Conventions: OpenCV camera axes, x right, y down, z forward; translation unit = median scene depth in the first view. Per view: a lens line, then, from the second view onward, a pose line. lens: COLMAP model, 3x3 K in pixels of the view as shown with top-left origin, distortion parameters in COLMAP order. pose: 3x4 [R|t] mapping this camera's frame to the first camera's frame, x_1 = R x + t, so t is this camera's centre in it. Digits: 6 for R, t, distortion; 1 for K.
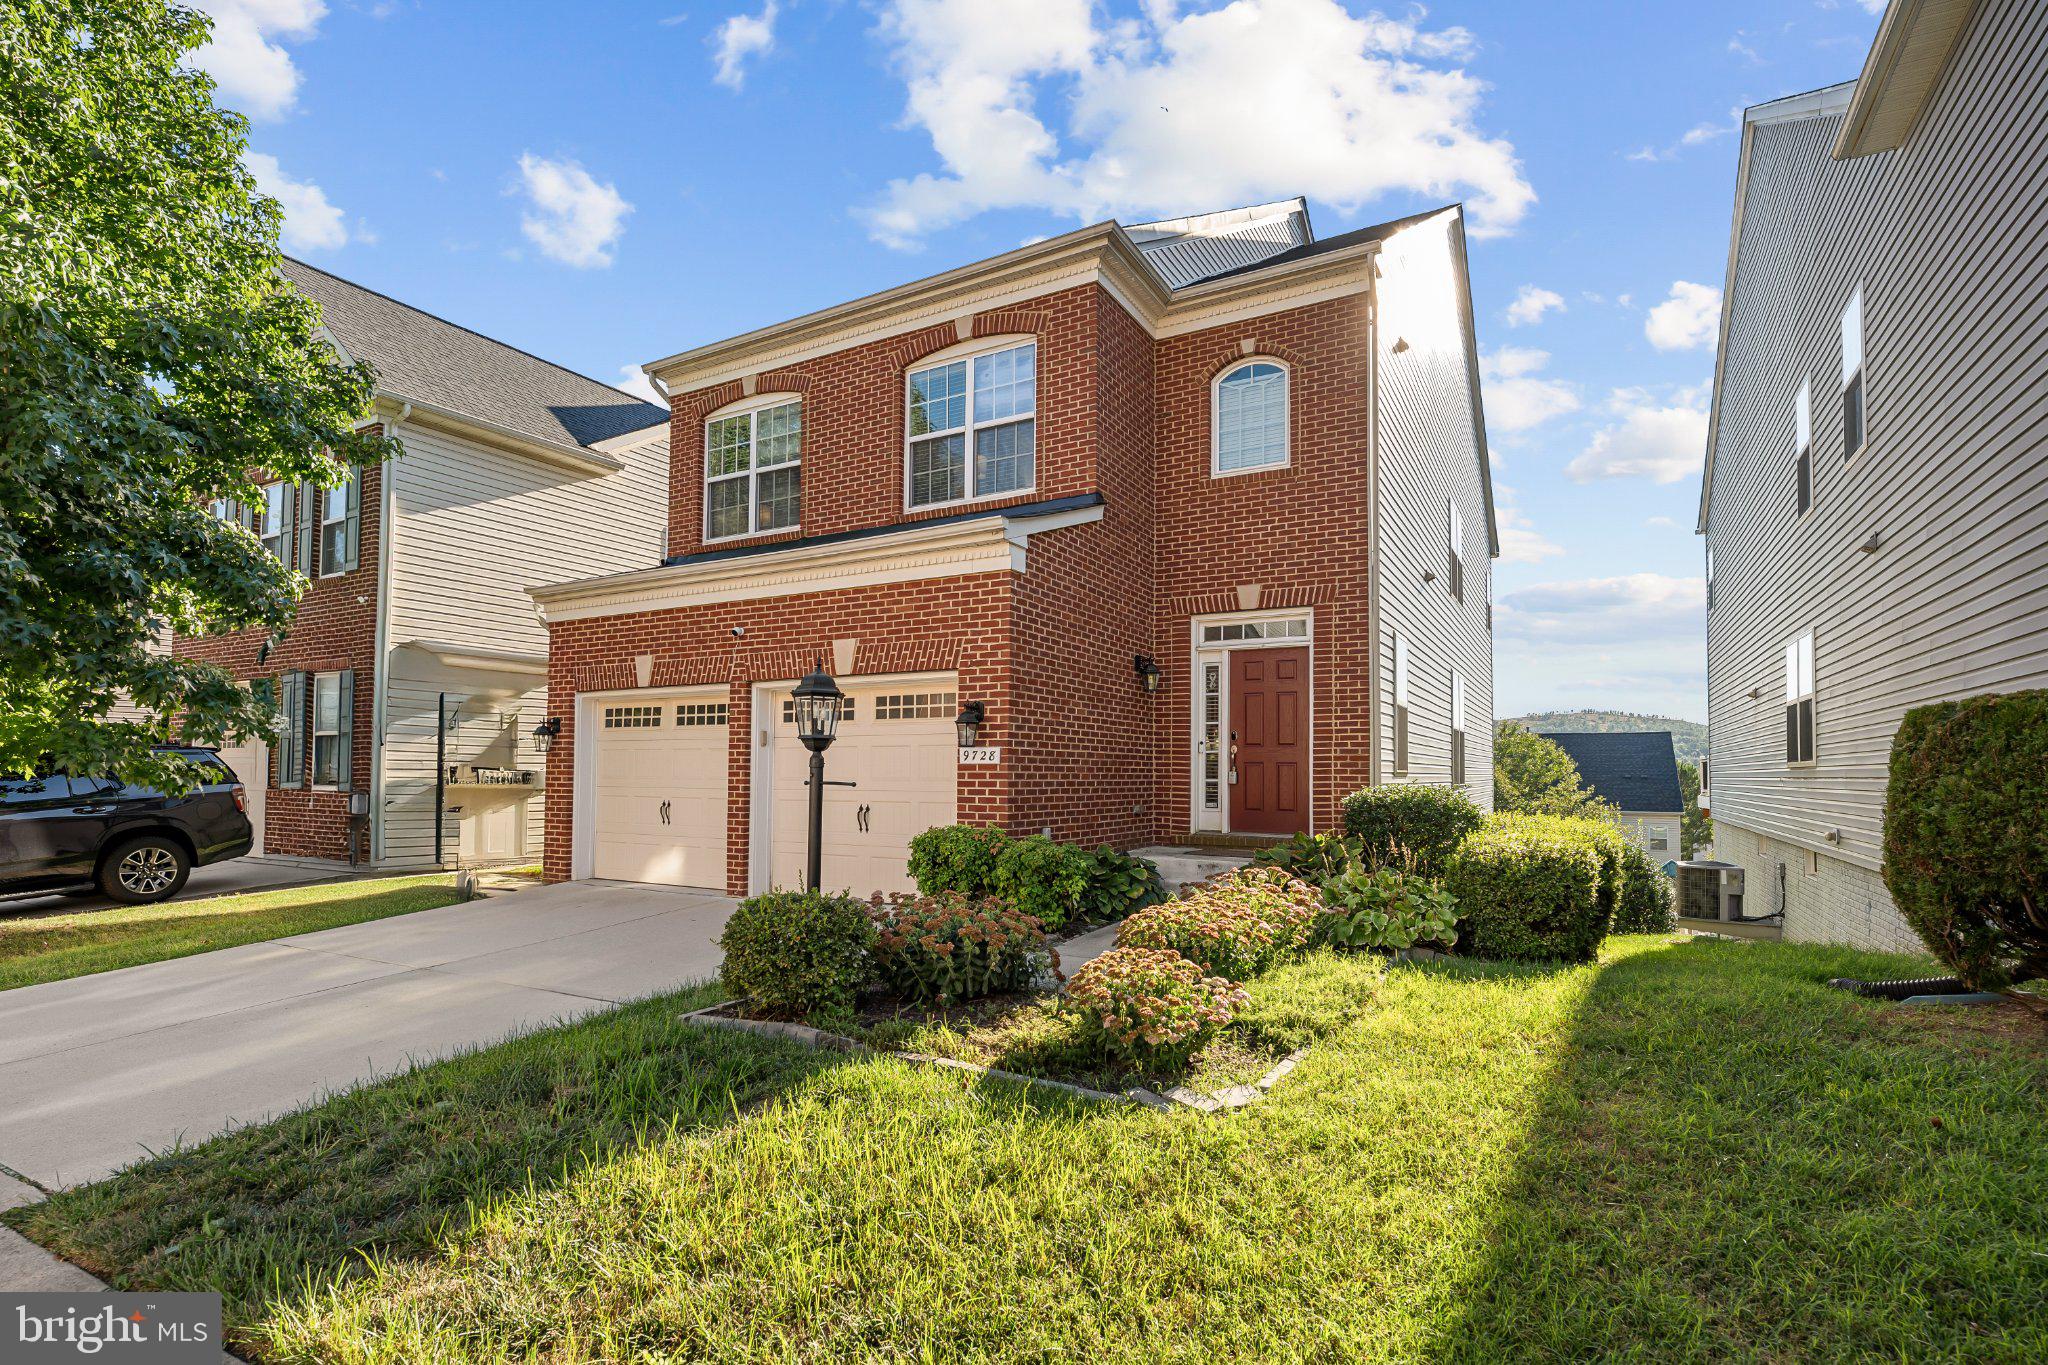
lens RADIAL K [[986.5, 0, 1025.8], [0, 986.5, 727.5], [0, 0, 1]] dist [-0.001337, -0.000045]
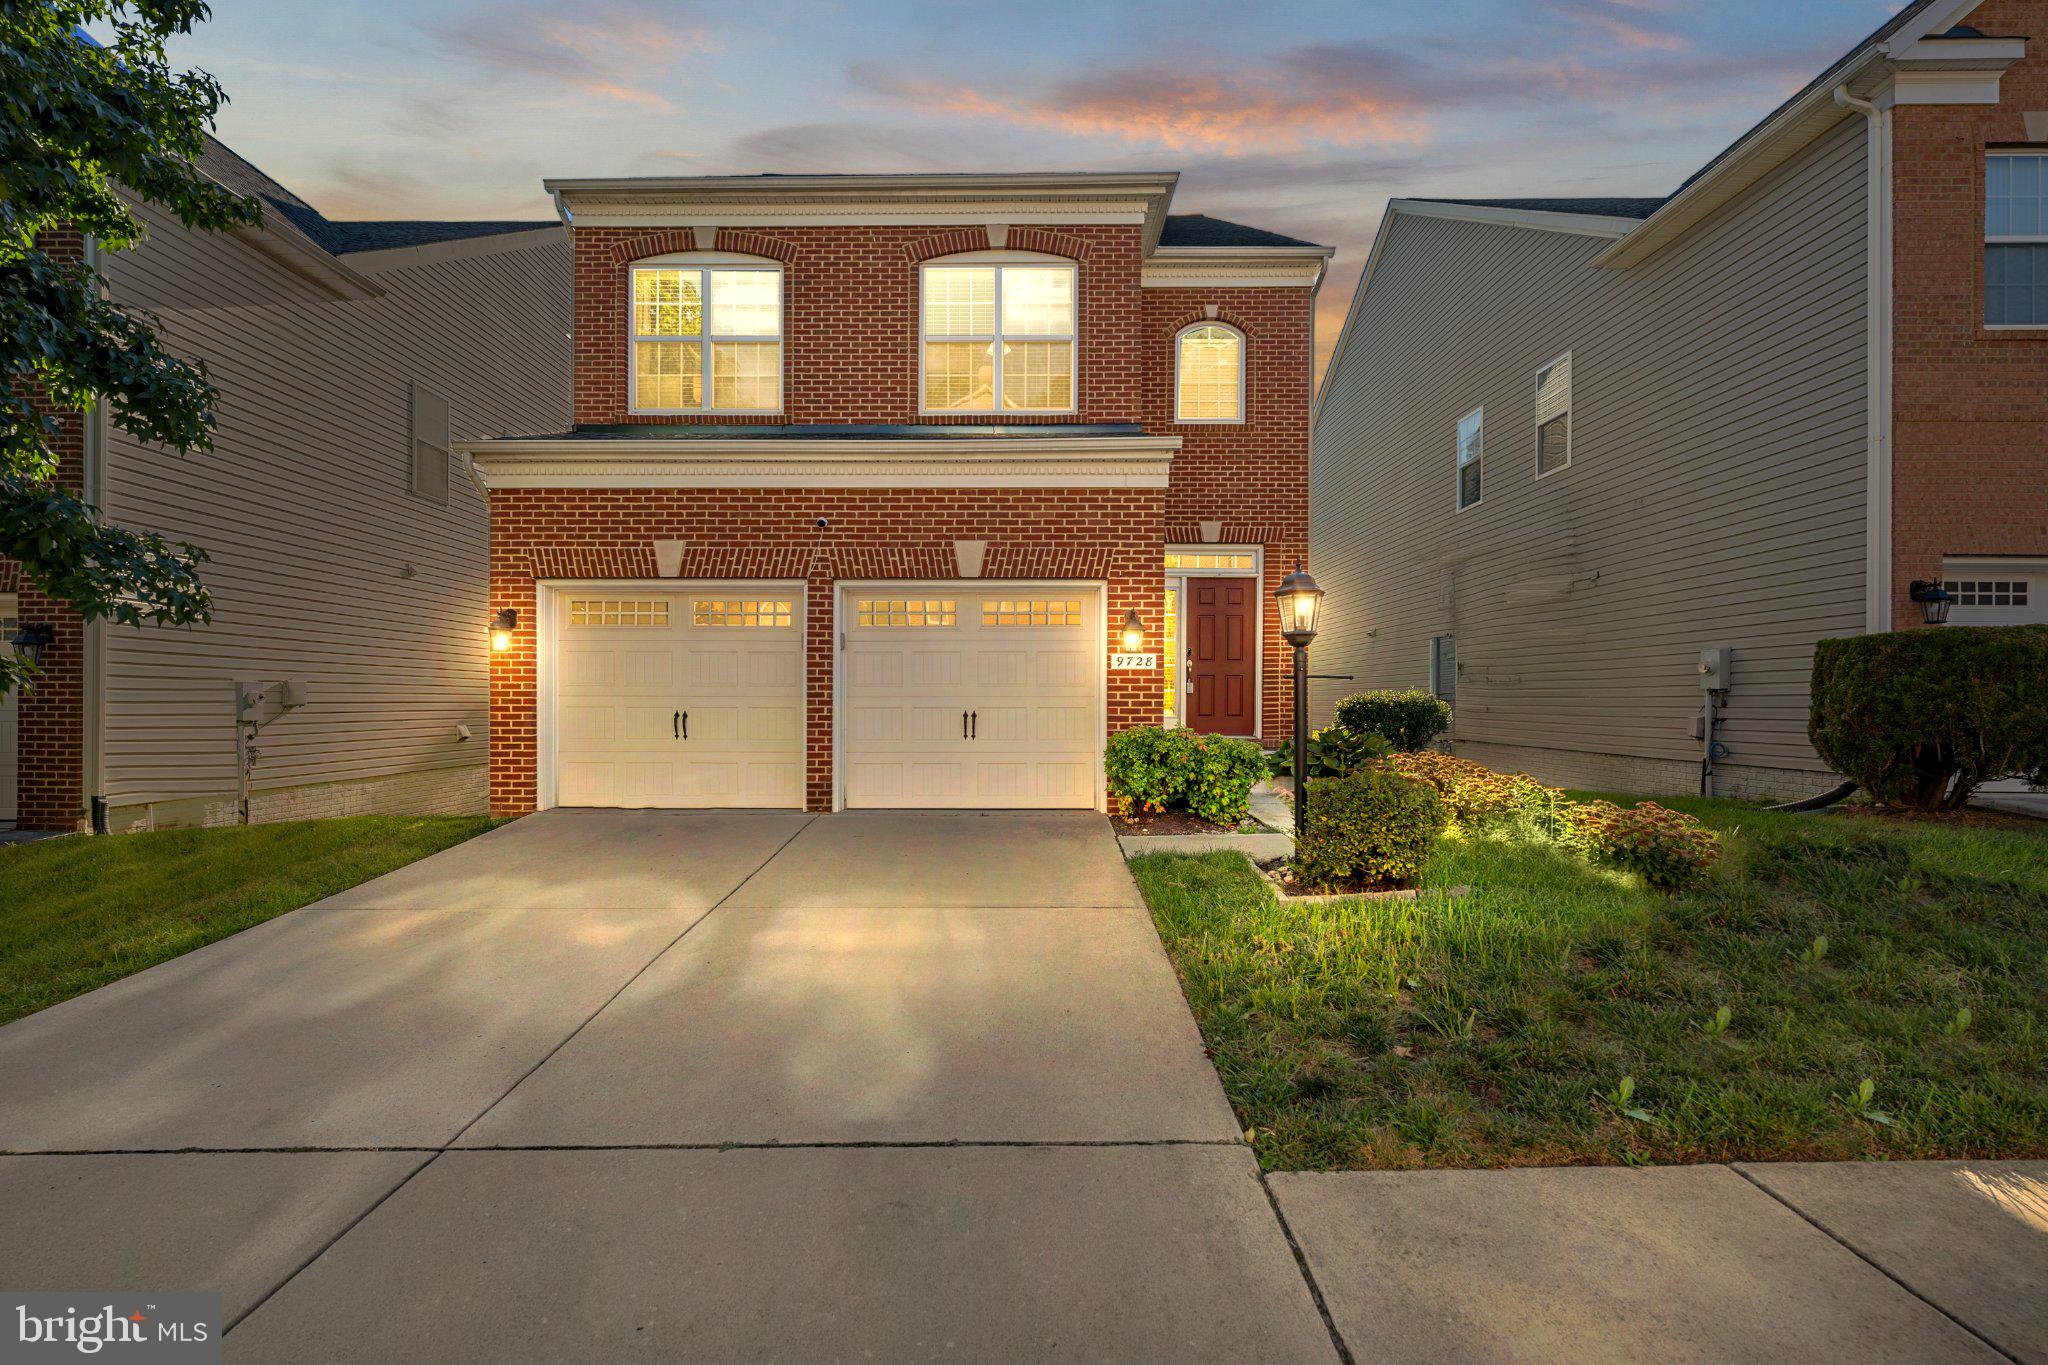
lens RADIAL K [[949.7, 0, 1016.3], [0, 949.7, 694.7], [0, 0, 1]] dist [0.000549, 0.000065]
pose [[0.871519, 0.001933, 0.490357, -0.575305], [-0.021420, 0.999188, 0.034132, 0.027973], [-0.489893, -0.040250, 0.870853, 0.150950]]
